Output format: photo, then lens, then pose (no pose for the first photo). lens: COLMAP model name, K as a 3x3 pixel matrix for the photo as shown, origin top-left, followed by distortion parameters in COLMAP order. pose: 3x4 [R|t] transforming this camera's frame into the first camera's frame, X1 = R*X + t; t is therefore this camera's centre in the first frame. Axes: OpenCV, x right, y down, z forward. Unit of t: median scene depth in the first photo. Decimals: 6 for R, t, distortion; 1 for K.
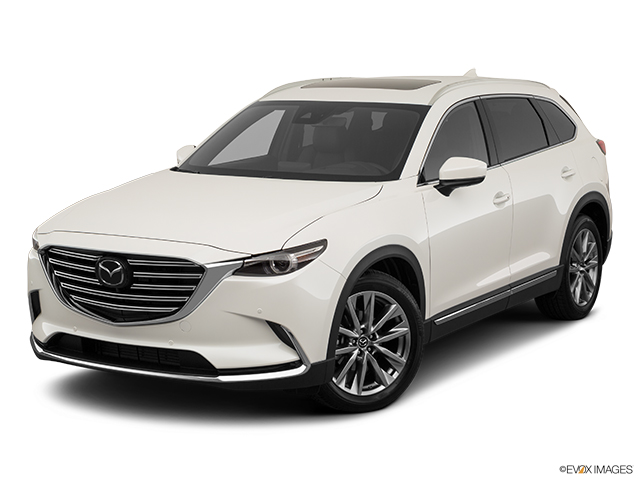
lens RADIAL K [[1377.8, 0, 321.7], [0, 1377.8, 241.9], [0, 0, 1]] dist [0.162712, 0.000000]
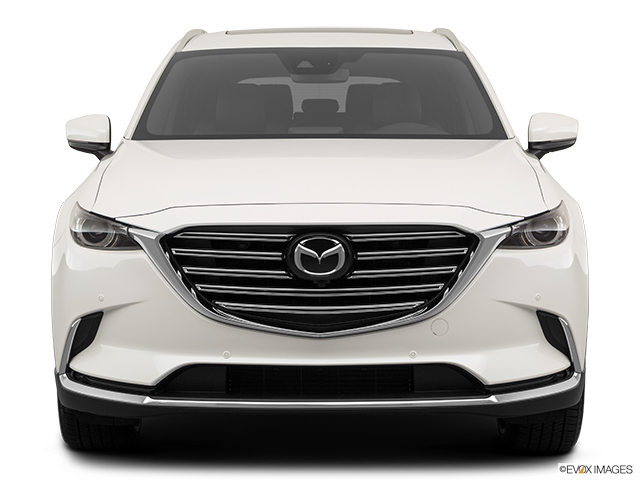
lens RADIAL K [[1843.5, 0, 319.9], [0, 1843.5, 239.3], [0, 0, 1]] dist [0.363458, 0.000000]
pose [[0.850403, -0.033535, 0.525062, -0.603007], [0.076079, 0.995316, -0.059651, 0.065301], [-0.520602, 0.090673, 0.848971, 0.242374]]
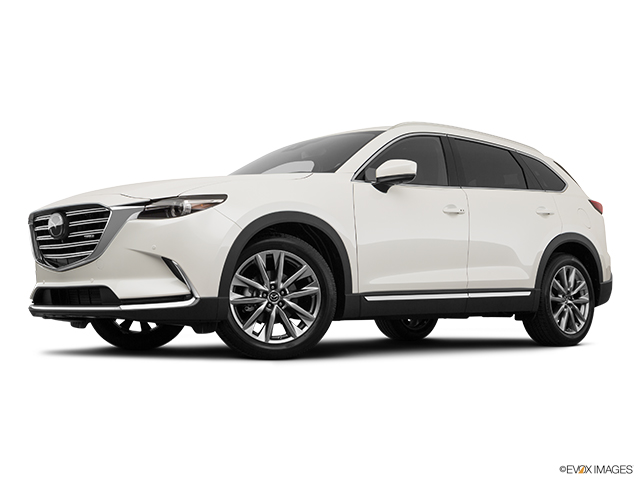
lens RADIAL K [[937.5, 0, 320.4], [0, 937.5, 239.5], [0, 0, 1]] dist [-0.002779, 0.000000]
pose [[0.960680, -0.018343, -0.277051, 0.287994], [-0.038942, 0.979051, -0.199855, 0.184205], [0.274913, 0.202786, 0.939841, 0.292206]]
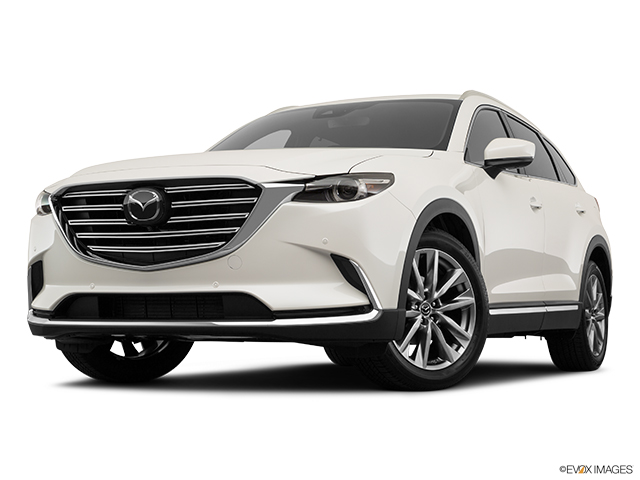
lens RADIAL K [[1218.7, 0, 315.6], [0, 1218.7, 239.7], [0, 0, 1]] dist [0.112325, 0.000000]
pose [[0.995380, 0.011452, 0.095330, -0.115974], [0.008050, 0.979413, -0.201704, 0.189986], [-0.095678, 0.201539, 0.974796, 0.260337]]
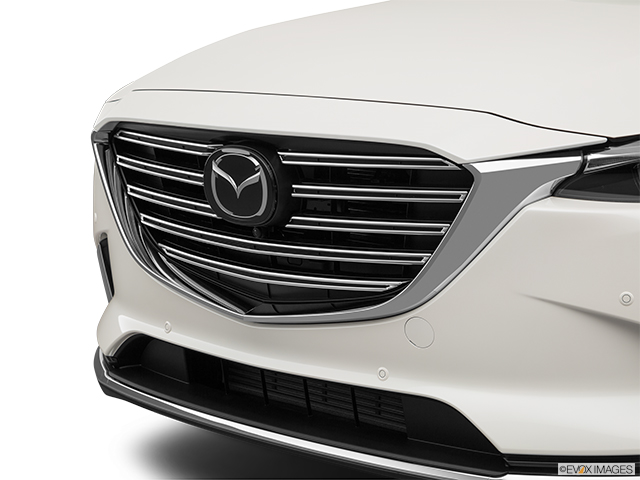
lens RADIAL K [[1696.7, 0, 320.1], [0, 1696.7, 240.6], [0, 0, 1]] dist [0.365972, 0.000000]
pose [[0.973966, 0.027448, -0.225026, -0.021920], [-0.024814, 0.999587, 0.014528, 0.029367], [0.225332, -0.008566, 0.974244, 0.528345]]
